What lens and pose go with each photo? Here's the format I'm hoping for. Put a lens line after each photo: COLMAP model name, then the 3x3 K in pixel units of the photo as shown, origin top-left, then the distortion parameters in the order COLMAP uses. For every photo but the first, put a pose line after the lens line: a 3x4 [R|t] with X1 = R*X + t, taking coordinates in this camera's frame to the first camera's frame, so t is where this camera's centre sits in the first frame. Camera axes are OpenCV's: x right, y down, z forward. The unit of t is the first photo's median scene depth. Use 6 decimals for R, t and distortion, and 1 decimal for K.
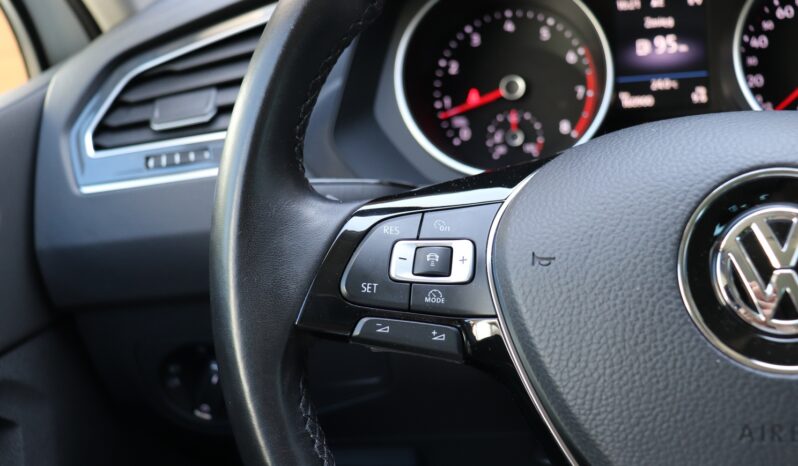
lens RADIAL K [[735.0, 0, 389.2], [0, 735.0, 230.6], [0, 0, 1]] dist [-0.025891, -0.005369]
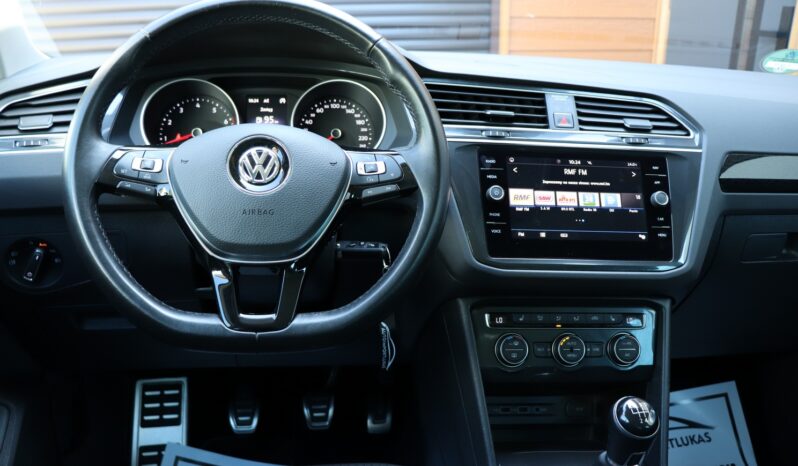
lens RADIAL K [[682.3, 0, 393.3], [0, 682.3, 237.7], [0, 0, 1]] dist [-0.179309, 0.160666]
pose [[0.932812, 0.053842, 0.356319, 0.026192], [0.004555, 0.986935, -0.161057, 0.456934], [-0.360335, 0.151859, 0.920379, -1.020537]]
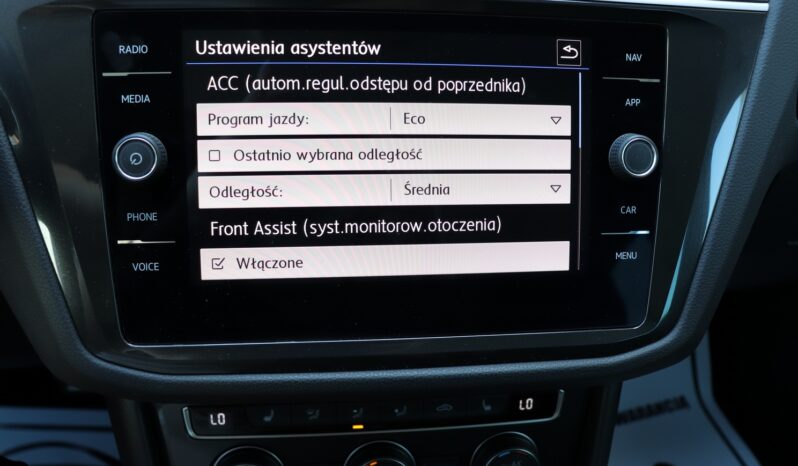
lens RADIAL K [[654.4, 0, 390.2], [0, 654.4, 233.0], [0, 0, 1]] dist [-0.182212, 0.142853]
pose [[0.915701, -0.087648, 0.392185, 0.963006], [0.003036, 0.977406, 0.211349, -0.037531], [-0.401848, -0.192342, 0.895278, -0.012328]]
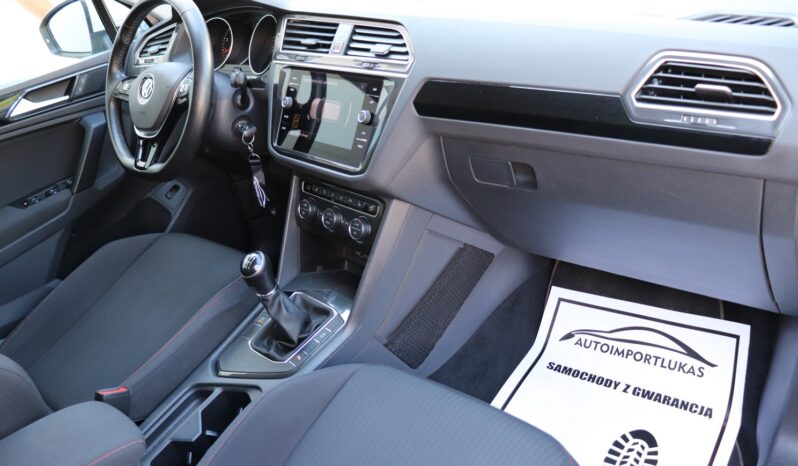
lens RADIAL K [[660.1, 0, 391.2], [0, 660.1, 229.3], [0, 0, 1]] dist [-0.180259, 0.167289]
pose [[0.854408, 0.214642, -0.473198, 2.760893], [-0.143876, 0.972812, 0.181484, -0.023442], [0.499287, -0.086980, 0.862060, -1.523765]]
